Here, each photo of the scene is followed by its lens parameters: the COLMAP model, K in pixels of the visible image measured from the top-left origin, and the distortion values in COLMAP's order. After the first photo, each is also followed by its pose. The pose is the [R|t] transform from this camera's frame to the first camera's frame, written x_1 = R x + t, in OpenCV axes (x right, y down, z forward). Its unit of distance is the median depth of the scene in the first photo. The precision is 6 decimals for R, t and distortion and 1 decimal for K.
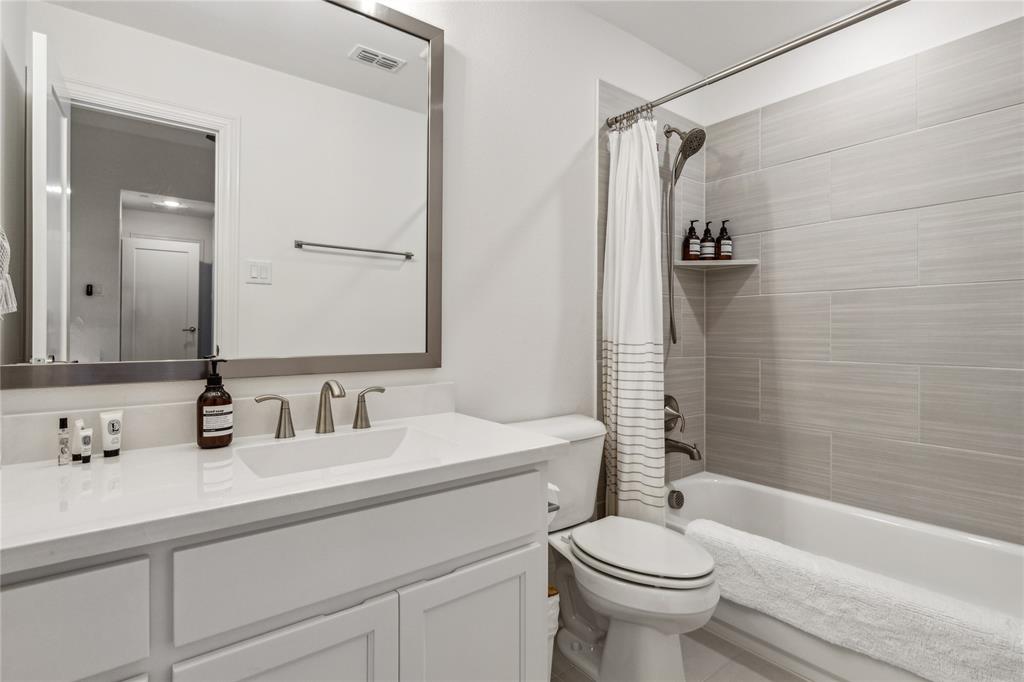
lens RADIAL K [[507.8, 0, 512.8], [0, 507.8, 330.8], [0, 0, 1]] dist [-0.004869, -0.000444]
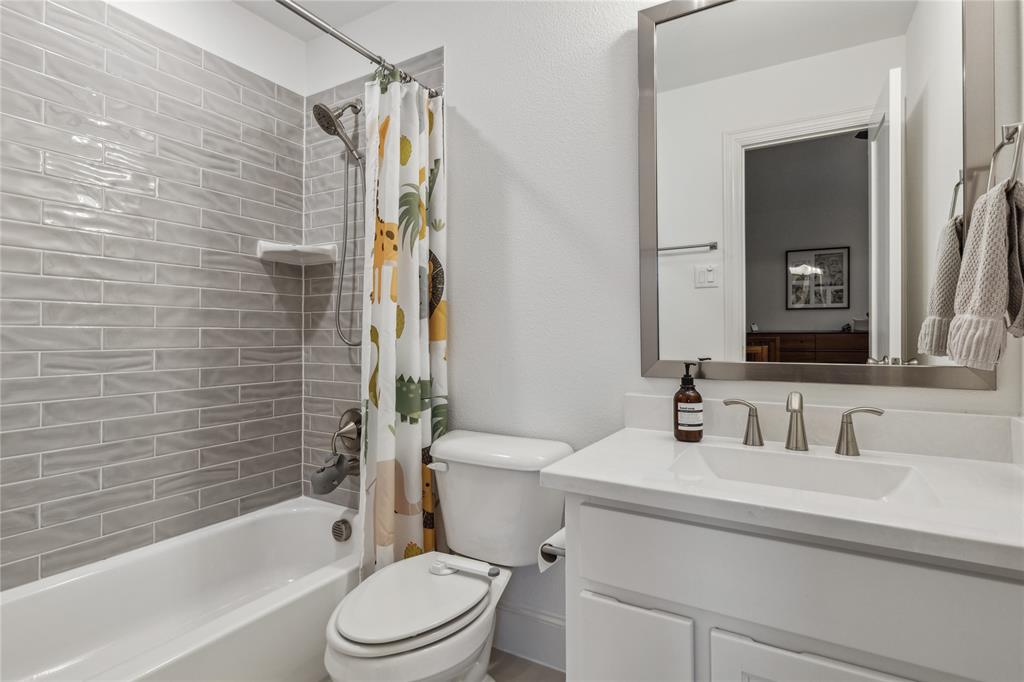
lens RADIAL K [[507.8, 0, 518.2], [0, 507.8, 332.7], [0, 0, 1]] dist [-0.004869, -0.000444]
pose [[0.313276, -0.008865, -0.949621, 0.334171], [0.011503, 0.999918, -0.005539, -0.007278], [0.949592, -0.009188, 0.313352, 0.252942]]
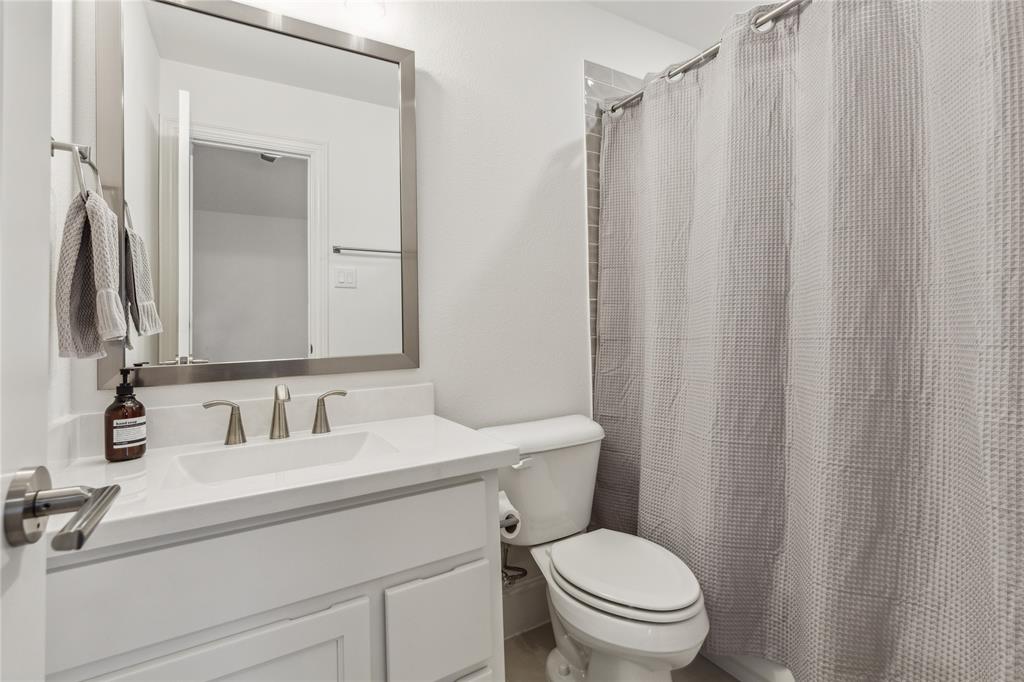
lens RADIAL K [[469.4, 0, 515.3], [0, 469.4, 331.8], [0, 0, 1]] dist [0.003793, 0.000196]
pose [[0.985846, -0.027343, -0.165407, 0.242896], [0.030658, 0.999376, 0.017521, -0.007996], [0.164825, -0.022344, 0.986070, 0.177594]]
